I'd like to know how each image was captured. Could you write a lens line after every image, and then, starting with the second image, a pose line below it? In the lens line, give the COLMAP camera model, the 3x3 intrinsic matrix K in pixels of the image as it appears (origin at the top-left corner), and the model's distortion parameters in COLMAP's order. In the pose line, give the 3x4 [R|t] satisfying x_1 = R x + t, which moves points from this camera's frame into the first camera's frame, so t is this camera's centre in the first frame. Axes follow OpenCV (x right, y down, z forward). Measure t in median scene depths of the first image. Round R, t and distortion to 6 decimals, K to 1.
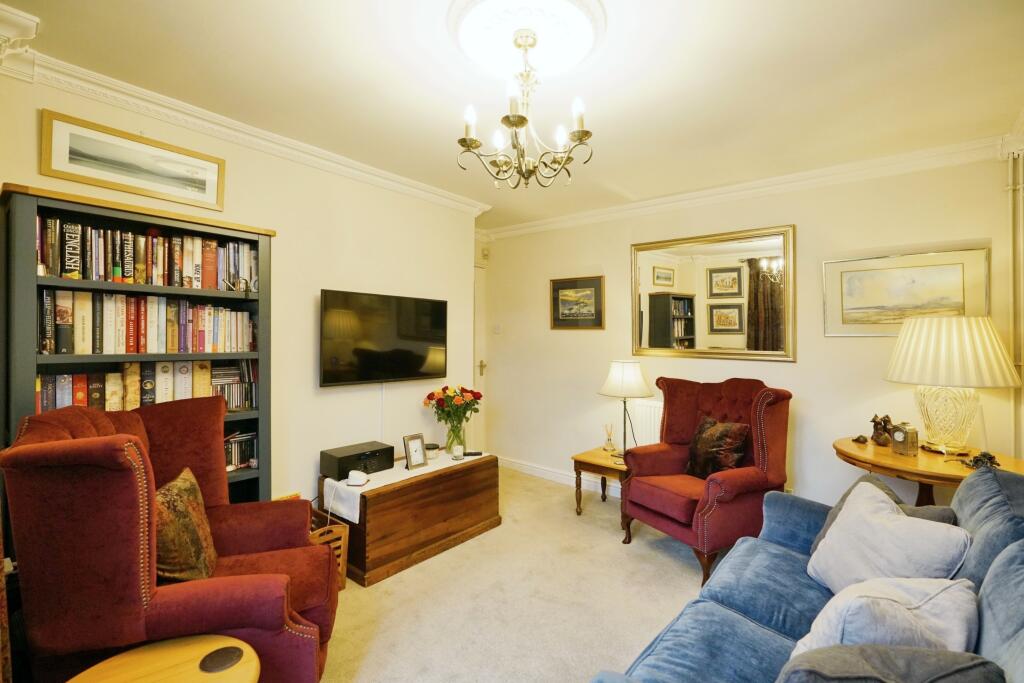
lens RADIAL K [[461.0, 0, 508.6], [0, 461.0, 341.6], [0, 0, 1]] dist [-0.016623, 0.000236]
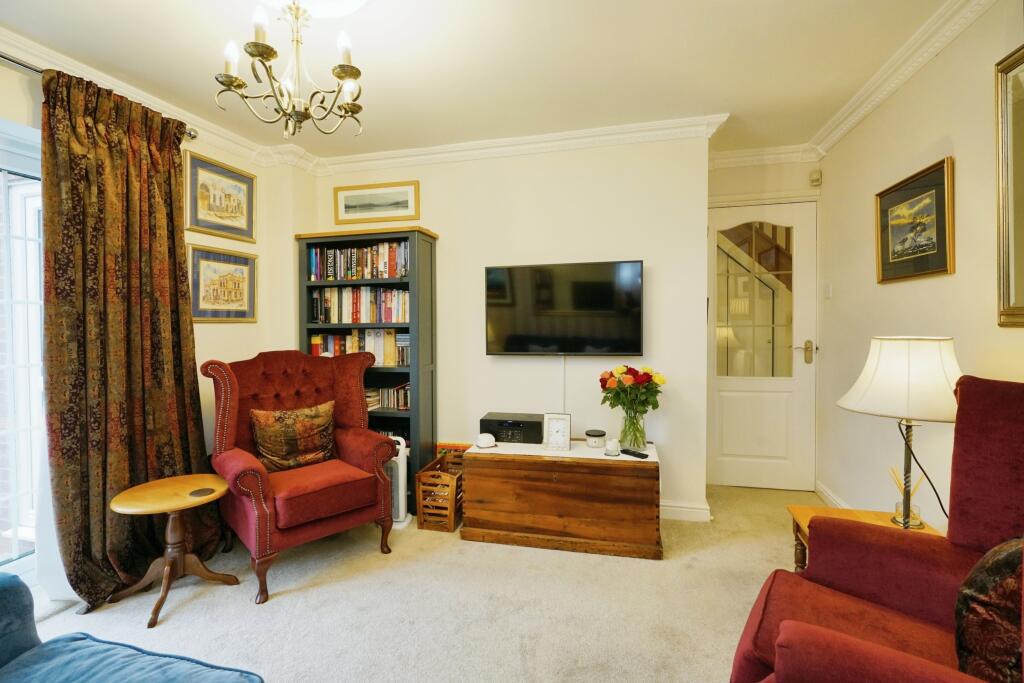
lens RADIAL K [[461.0, 0, 508.6], [0, 461.0, 341.6], [0, 0, 1]] dist [-0.016623, 0.000236]
pose [[0.429094, 0.012715, -0.903171, 0.774833], [0.007445, 0.999817, 0.017613, 0.058832], [0.903229, -0.014281, 0.428921, 0.706375]]
